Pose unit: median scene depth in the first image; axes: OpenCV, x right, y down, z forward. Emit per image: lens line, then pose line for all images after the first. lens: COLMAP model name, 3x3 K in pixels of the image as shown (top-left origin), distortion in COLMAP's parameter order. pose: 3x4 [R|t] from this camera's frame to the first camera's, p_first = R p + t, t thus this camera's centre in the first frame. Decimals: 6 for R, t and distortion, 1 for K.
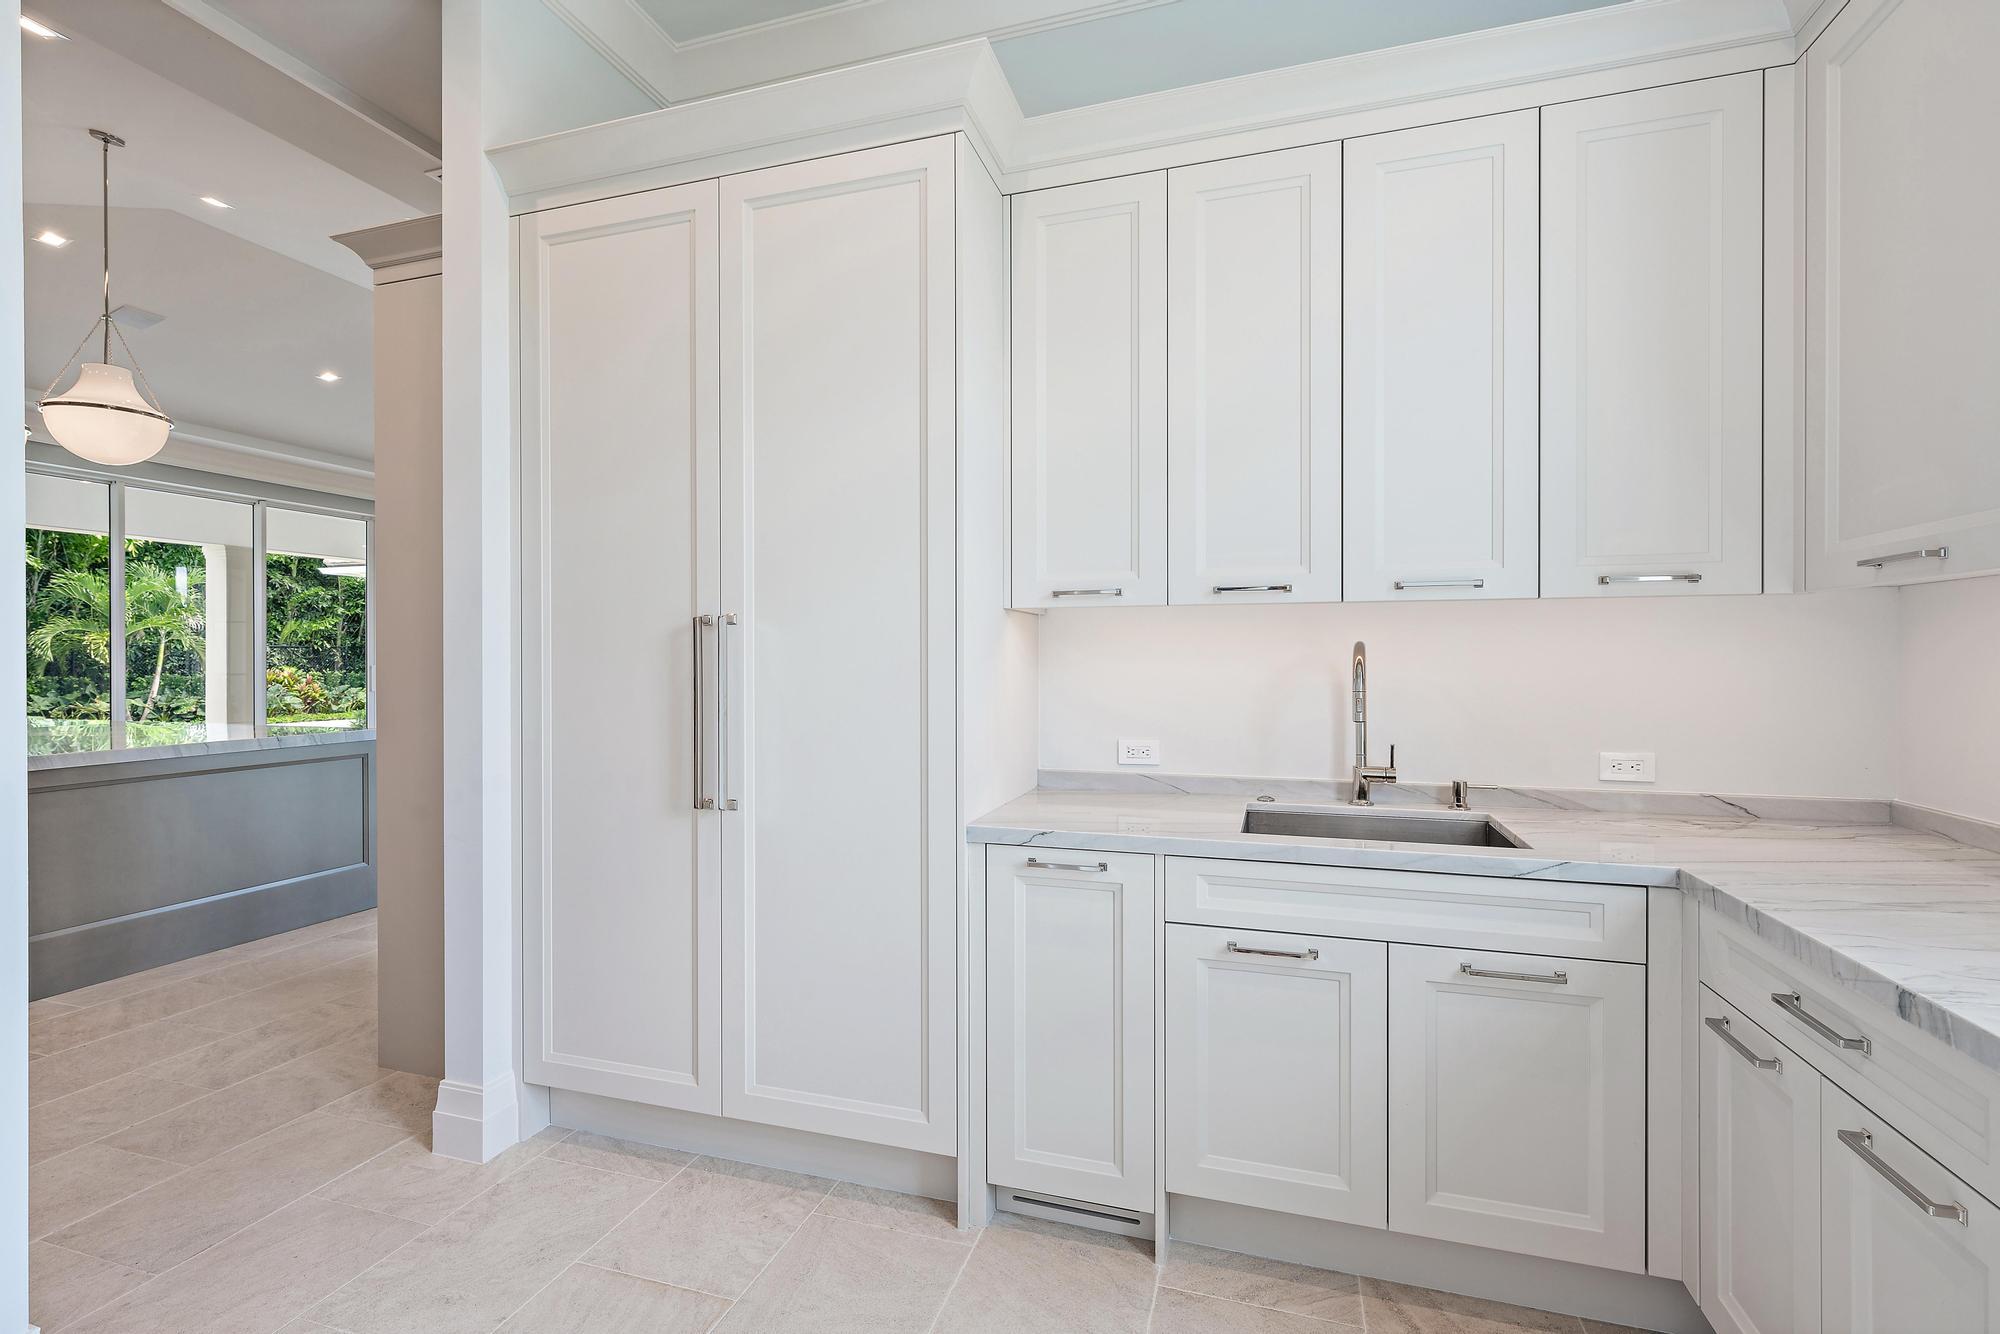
lens RADIAL K [[928.6, 0, 1005.4], [0, 928.6, 660.3], [0, 0, 1]] dist [0.012999, -0.001245]
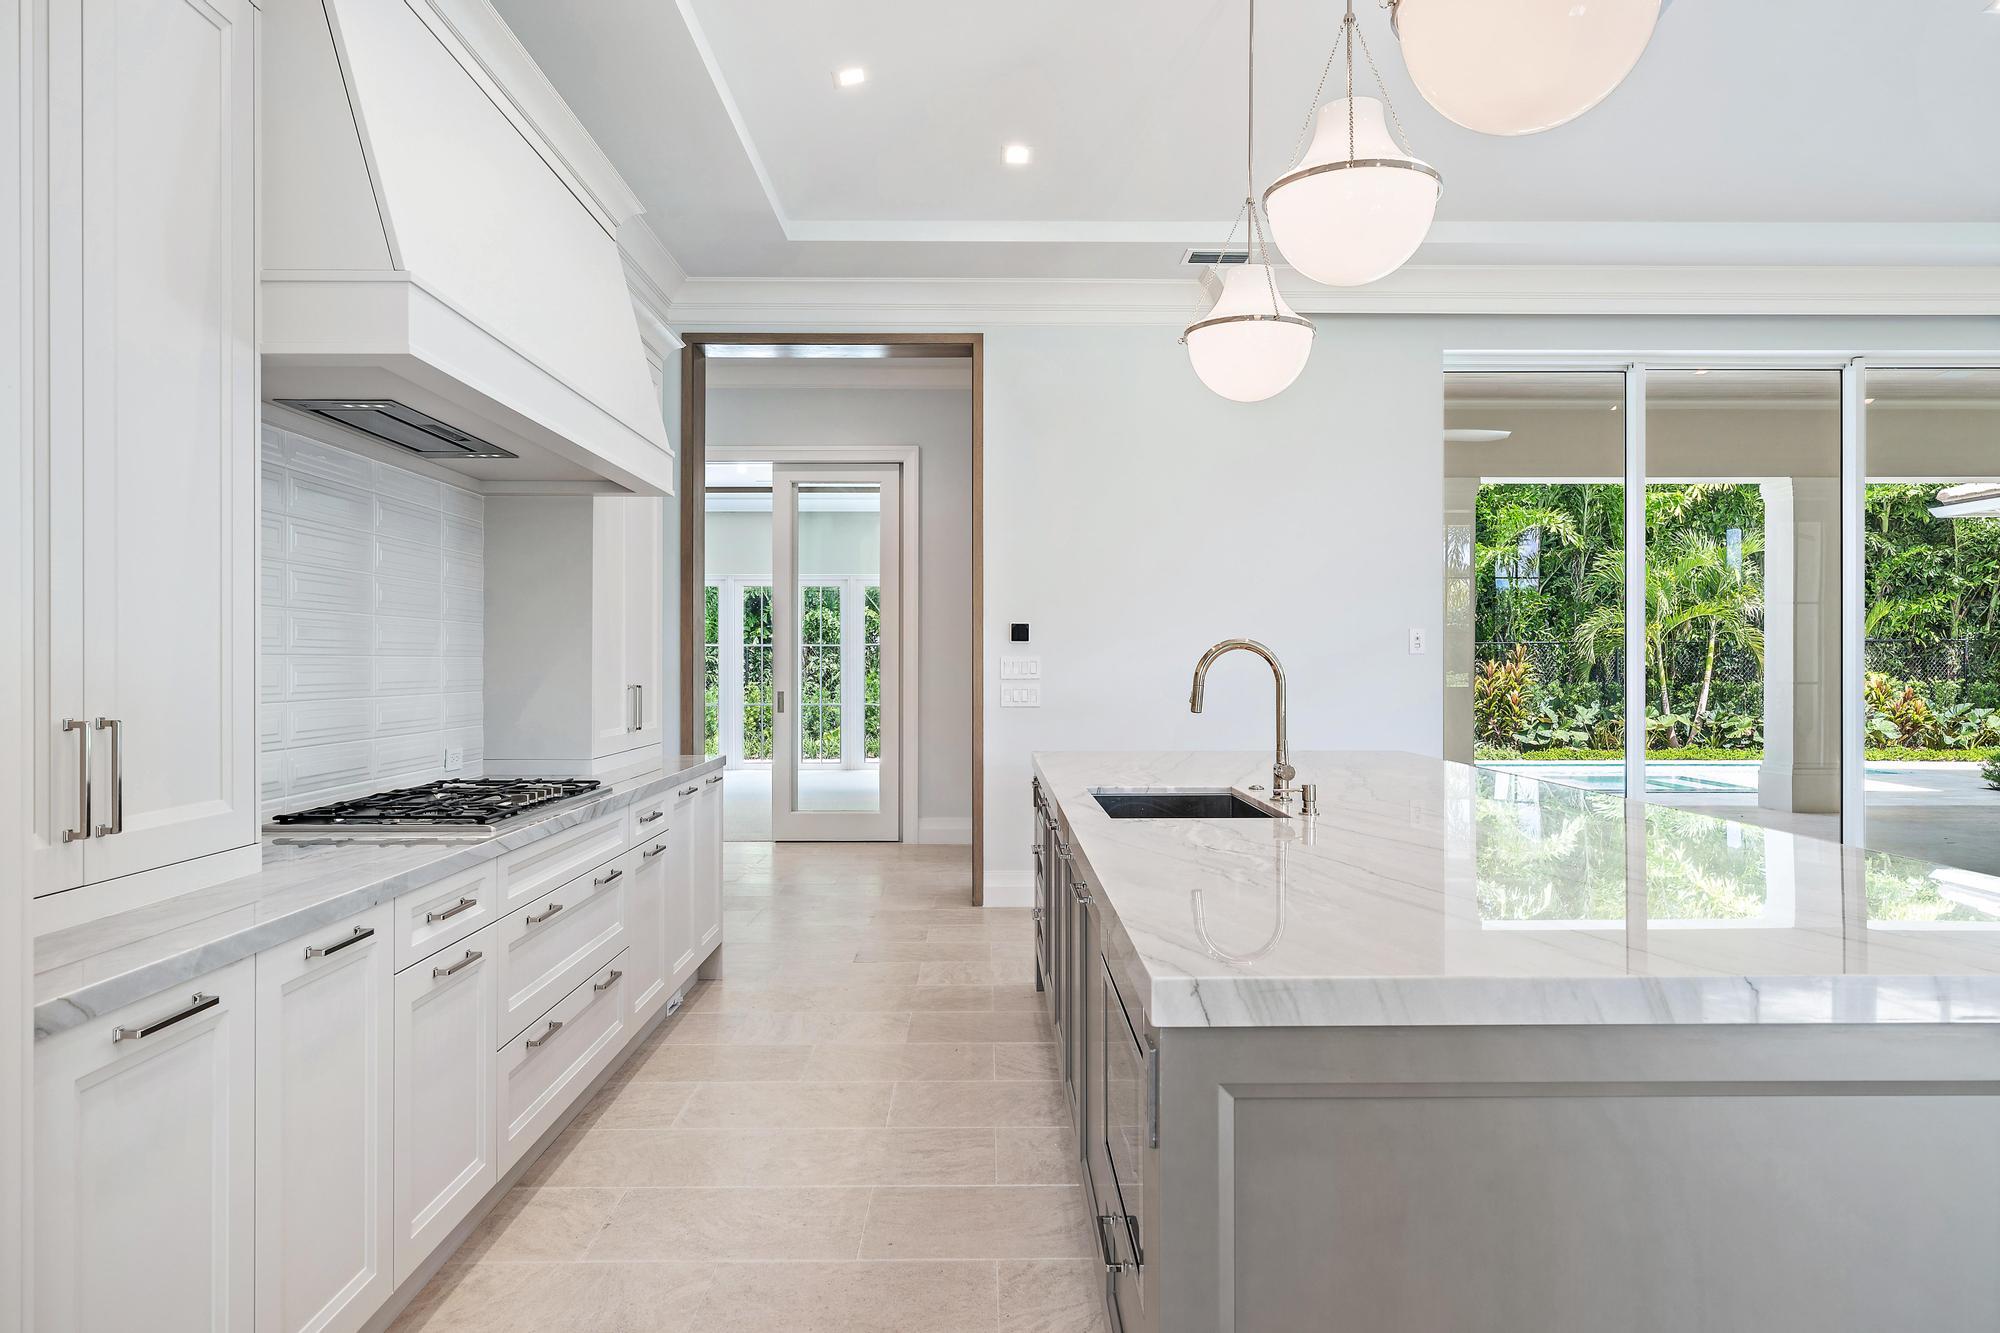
lens RADIAL K [[1303.7, 0, 1002.3], [0, 1303.7, 663.2], [0, 0, 1]] dist [0.005224, 0.000598]
pose [[0.326122, -0.000521, -0.945328, -0.124483], [-0.000821, 0.999999, -0.000835, 0.001937], [0.945327, 0.001049, 0.326121, 0.152372]]
